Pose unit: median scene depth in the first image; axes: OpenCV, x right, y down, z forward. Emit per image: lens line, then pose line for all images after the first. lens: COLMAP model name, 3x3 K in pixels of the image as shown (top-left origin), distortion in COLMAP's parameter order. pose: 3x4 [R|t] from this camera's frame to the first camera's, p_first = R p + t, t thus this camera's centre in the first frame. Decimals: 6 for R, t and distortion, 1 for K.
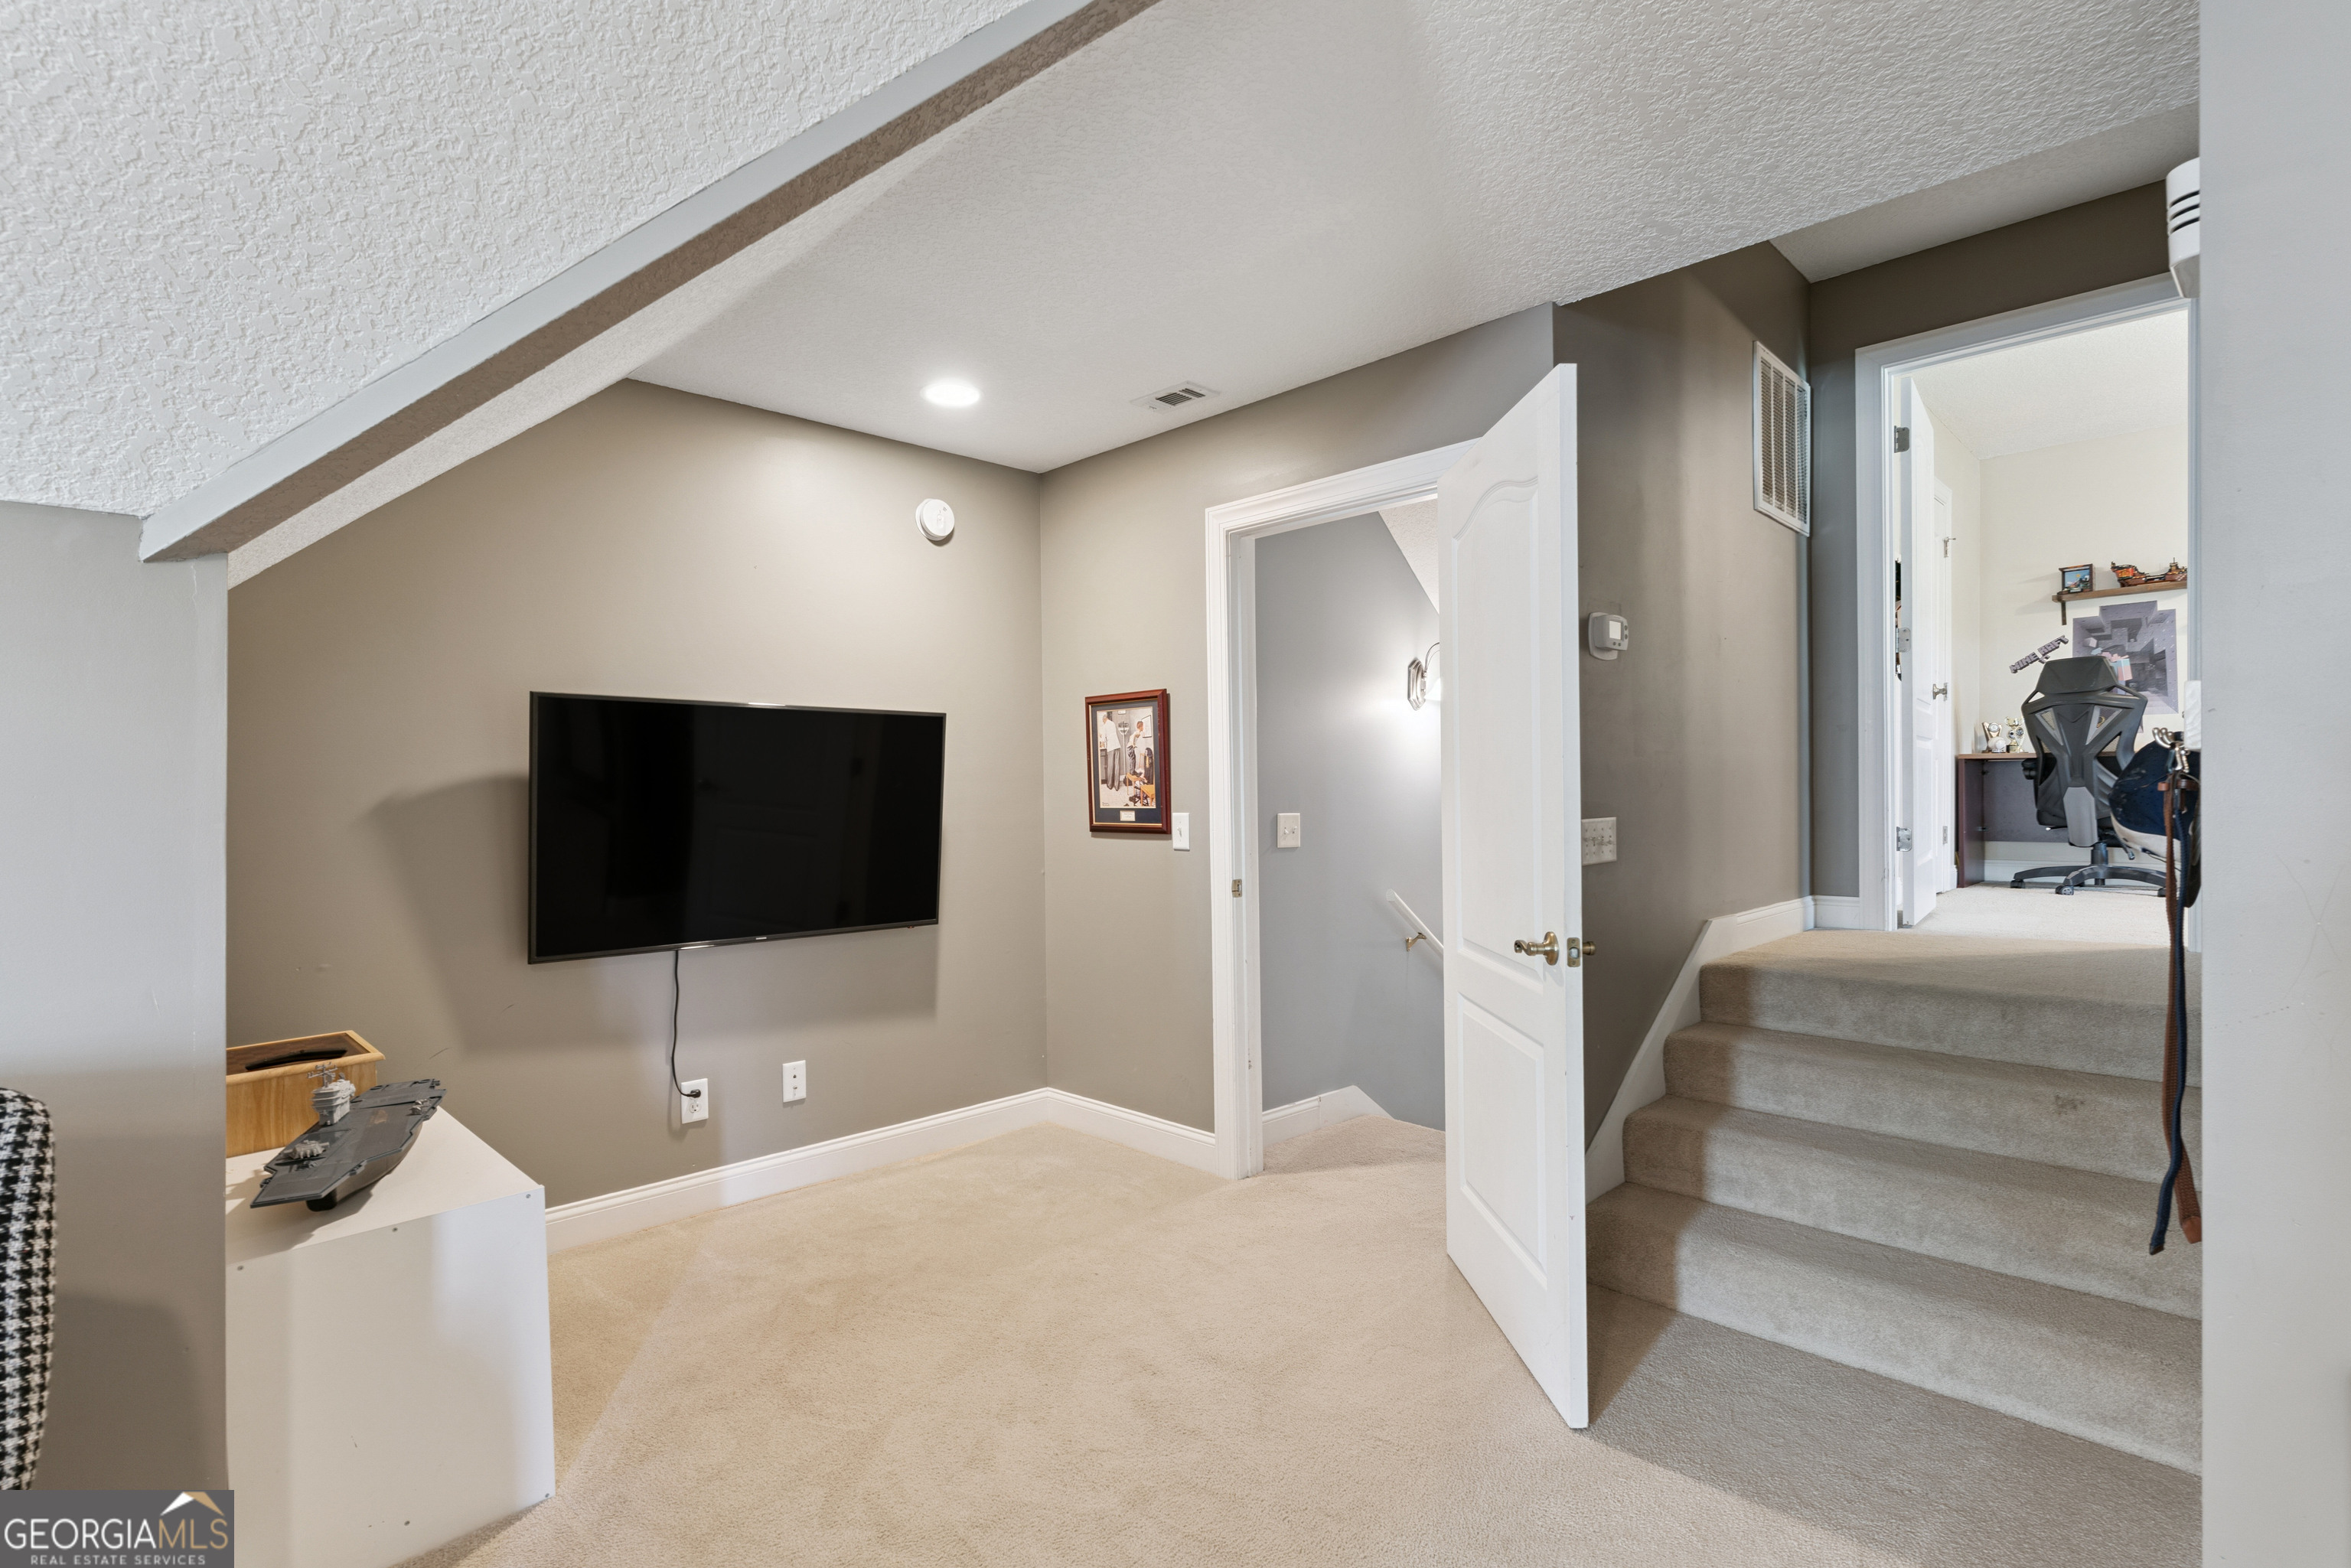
lens RADIAL K [[1130.9, 0, 1167.3], [0, 1130.9, 780.2], [0, 0, 1]] dist [0.000633, -0.000110]
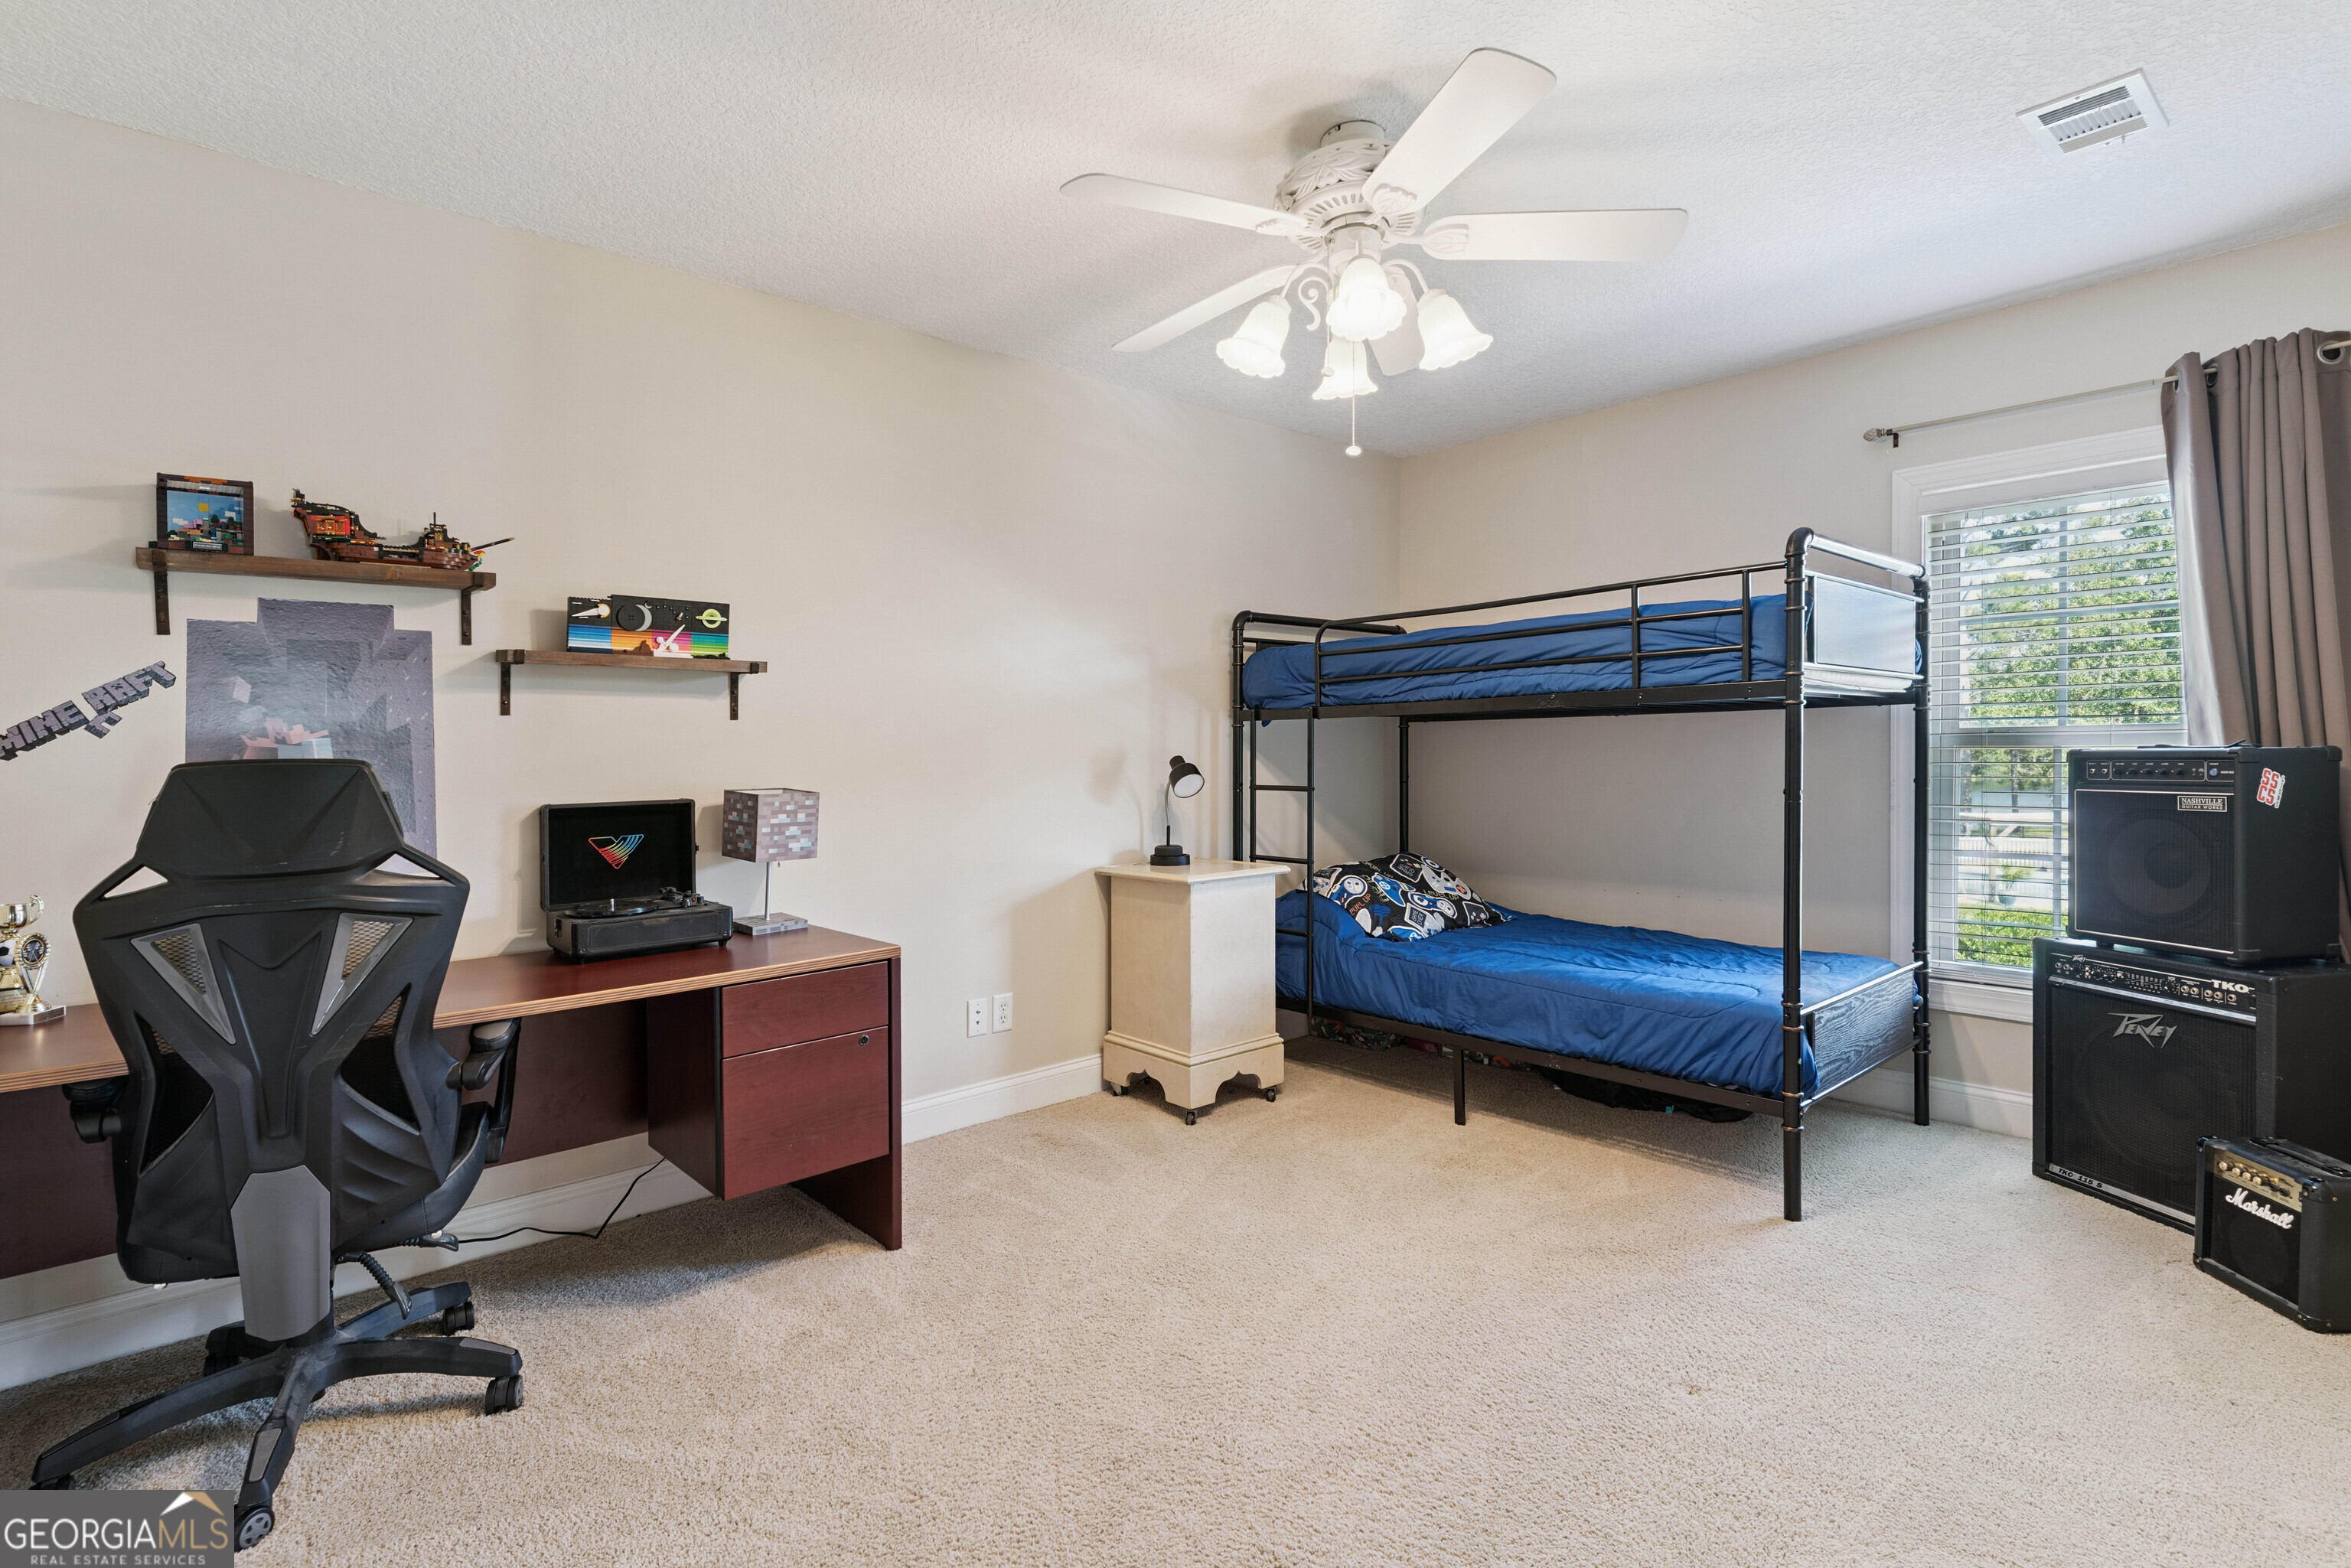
lens RADIAL K [[1130.9, 0, 1165.6], [0, 1130.9, 771.7], [0, 0, 1]] dist [0.000633, -0.000110]
pose [[0.081743, -0.006319, 0.996633, 0.503381], [0.002155, 0.999979, 0.006163, -0.104500], [-0.996651, 0.001644, 0.081755, 0.717079]]
